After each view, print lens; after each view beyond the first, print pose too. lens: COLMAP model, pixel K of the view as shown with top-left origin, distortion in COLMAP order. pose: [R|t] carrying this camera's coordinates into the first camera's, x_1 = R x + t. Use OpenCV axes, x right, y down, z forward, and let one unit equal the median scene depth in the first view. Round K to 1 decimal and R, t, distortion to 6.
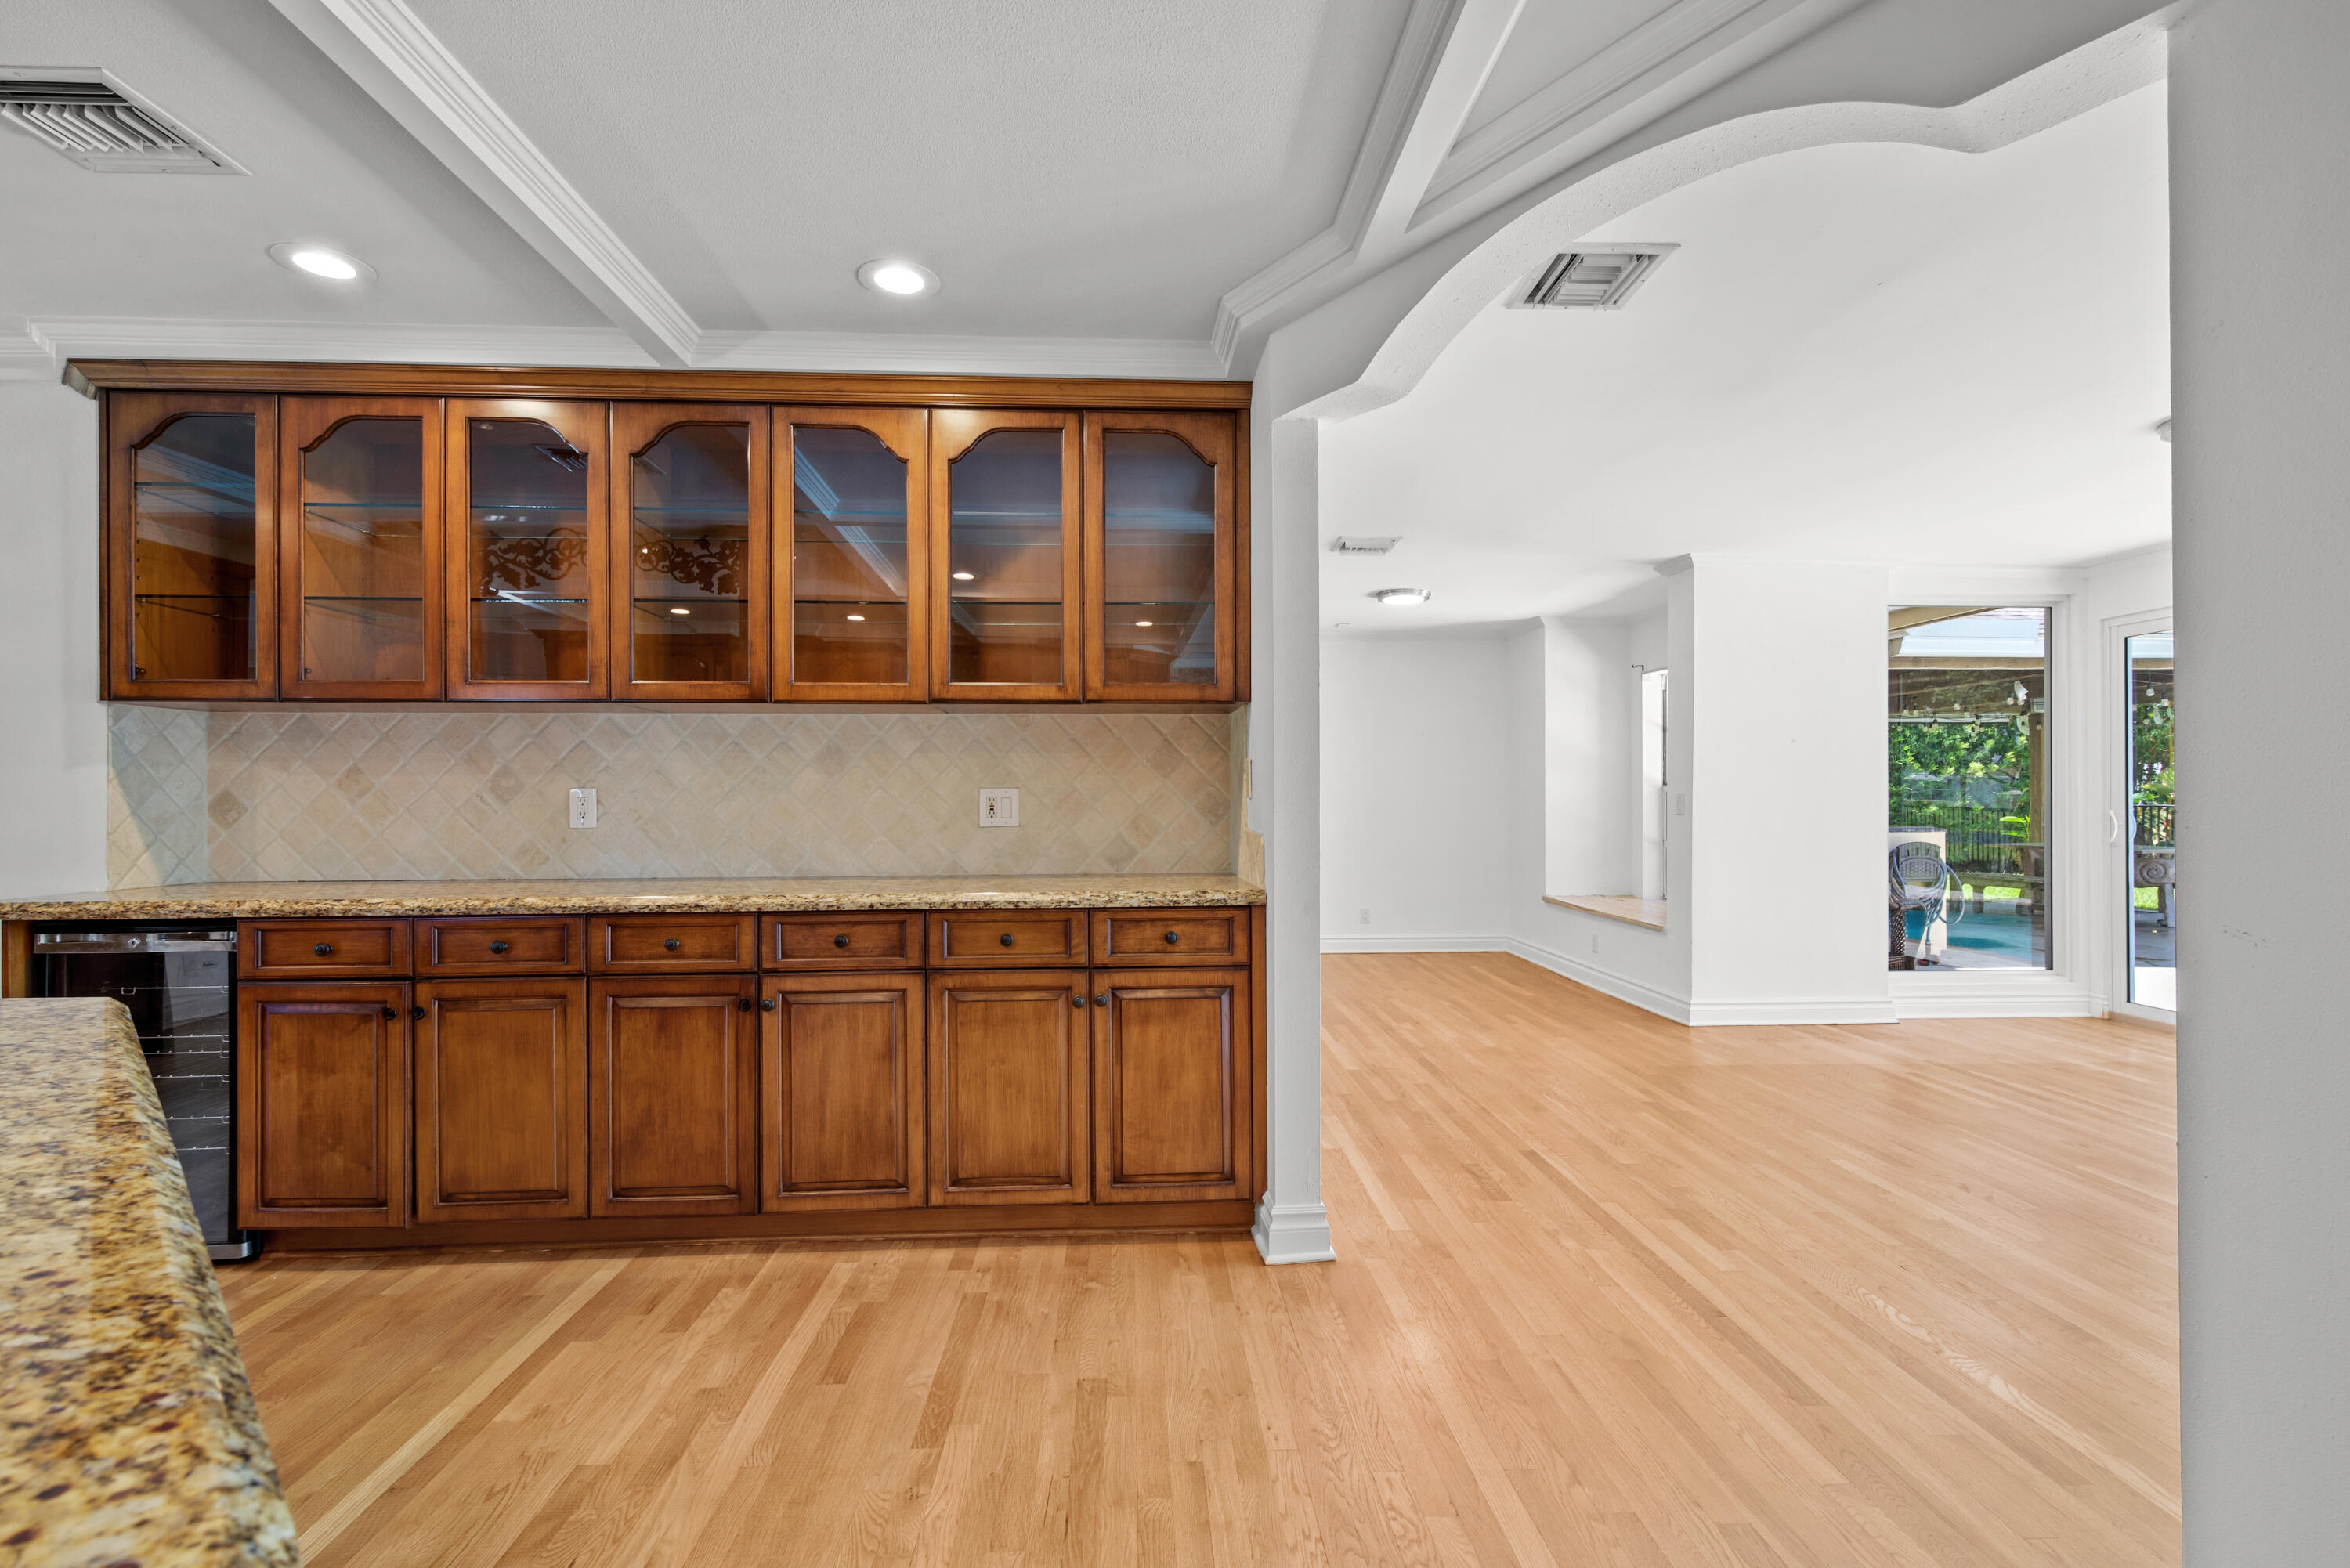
lens RADIAL K [[1042.0, 0, 1172.7], [0, 1042.0, 796.9], [0, 0, 1]] dist [-0.001880, 0.000607]
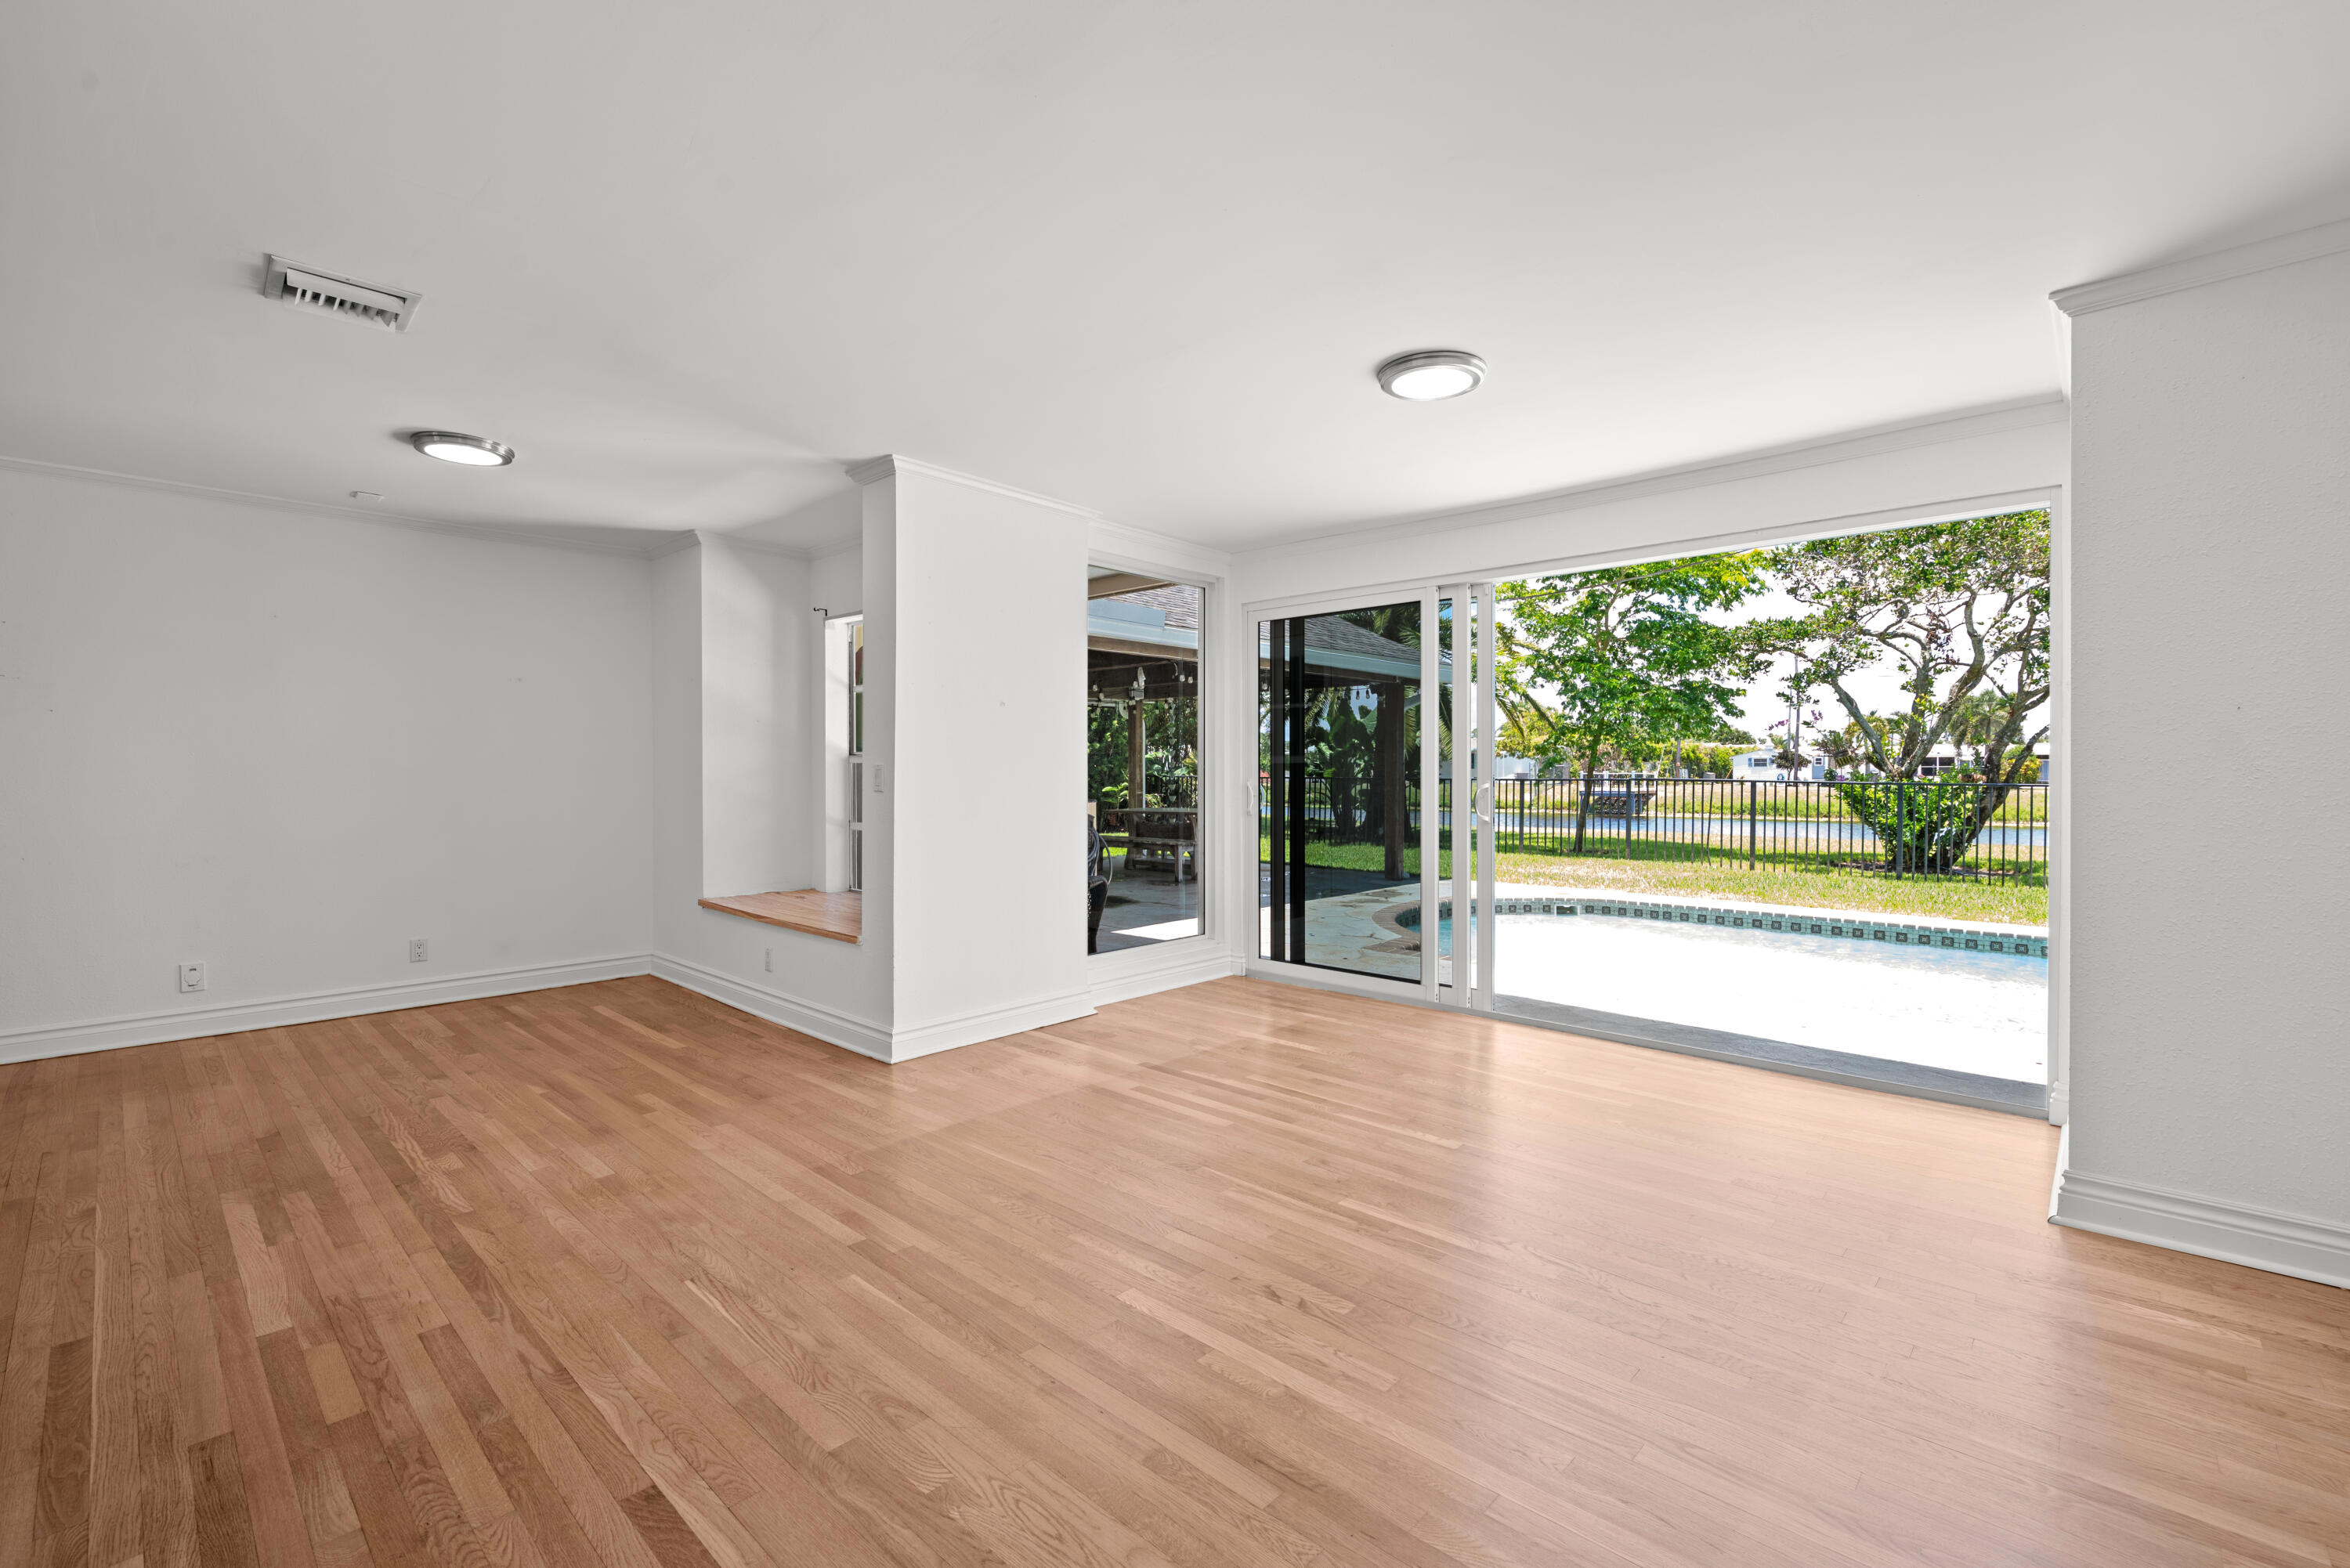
lens RADIAL K [[1008.9, 0, 1178.1], [0, 1008.9, 778.0], [0, 0, 1]] dist [-0.002916, 0.000168]
pose [[0.714340, -0.005634, 0.699776, 0.230320], [-0.000809, 0.999960, 0.008876, -0.000029], [-0.699798, -0.006907, 0.714307, 0.585951]]
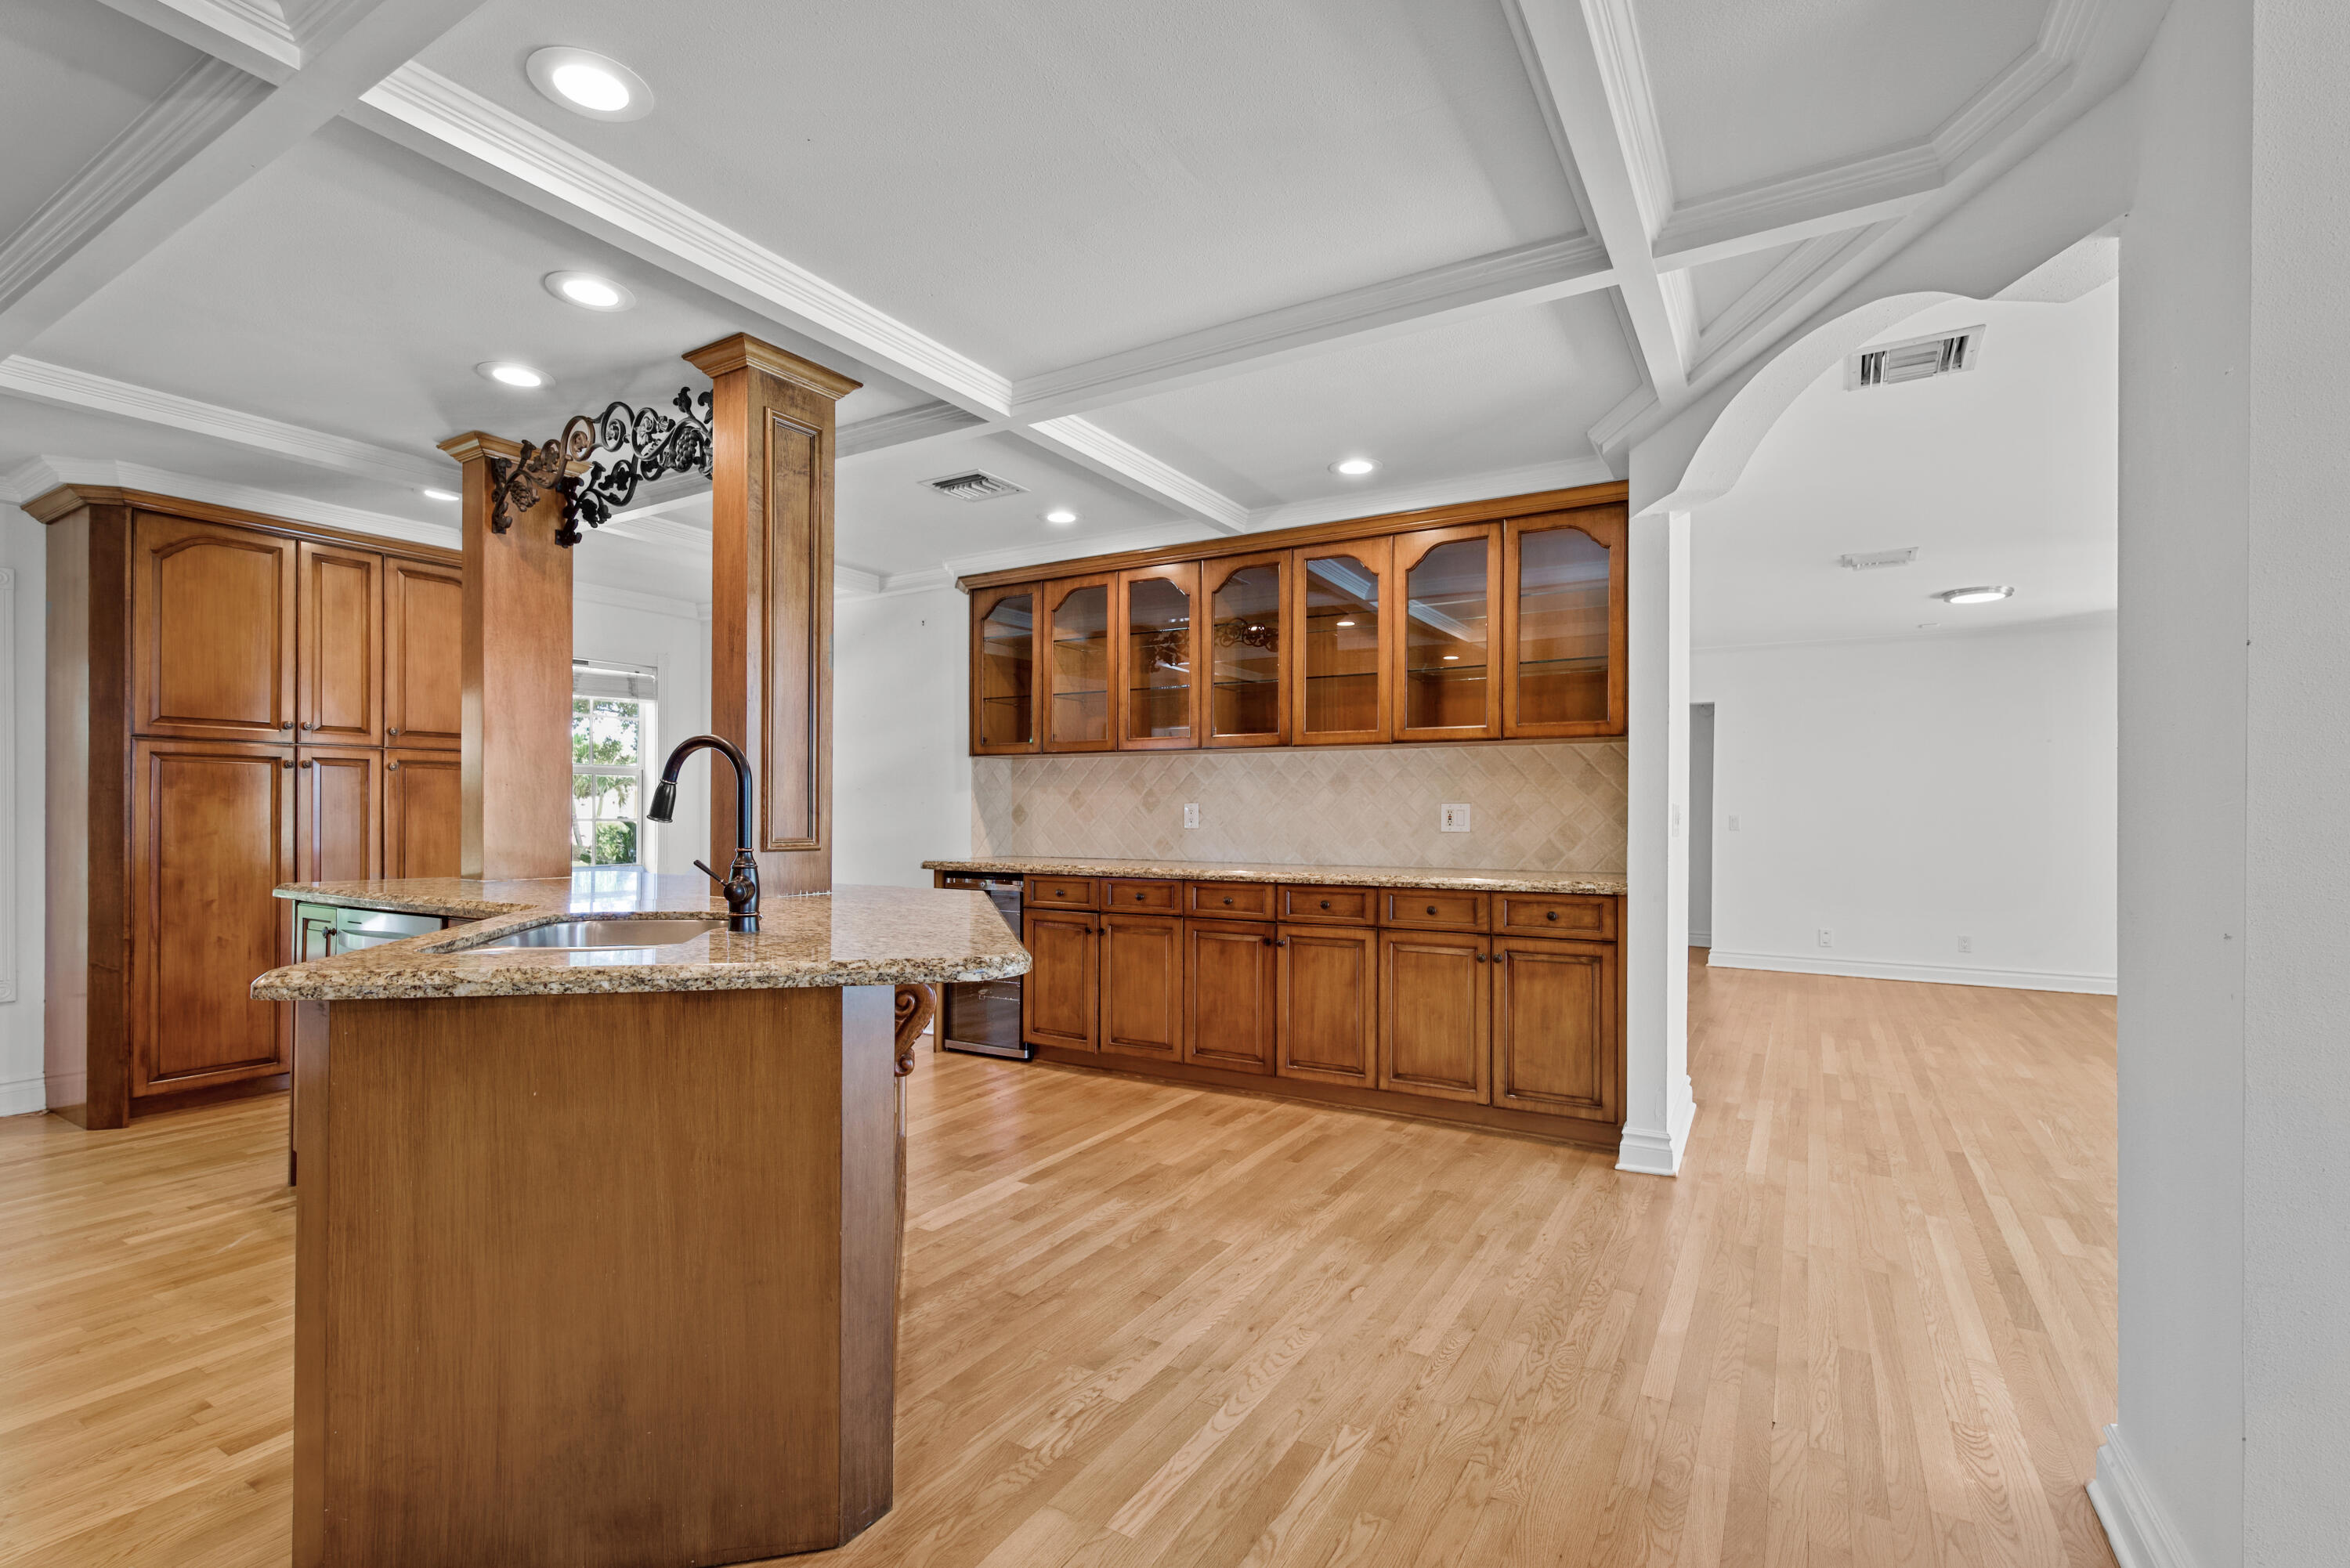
lens RADIAL K [[1042.0, 0, 1176.1], [0, 1042.0, 810.6], [0, 0, 1]] dist [-0.001880, 0.000607]
pose [[0.832066, 0.005005, -0.554654, 0.320905], [-0.004760, 0.999987, 0.001883, 0.000245], [0.554656, 0.001073, 0.832079, -0.355485]]
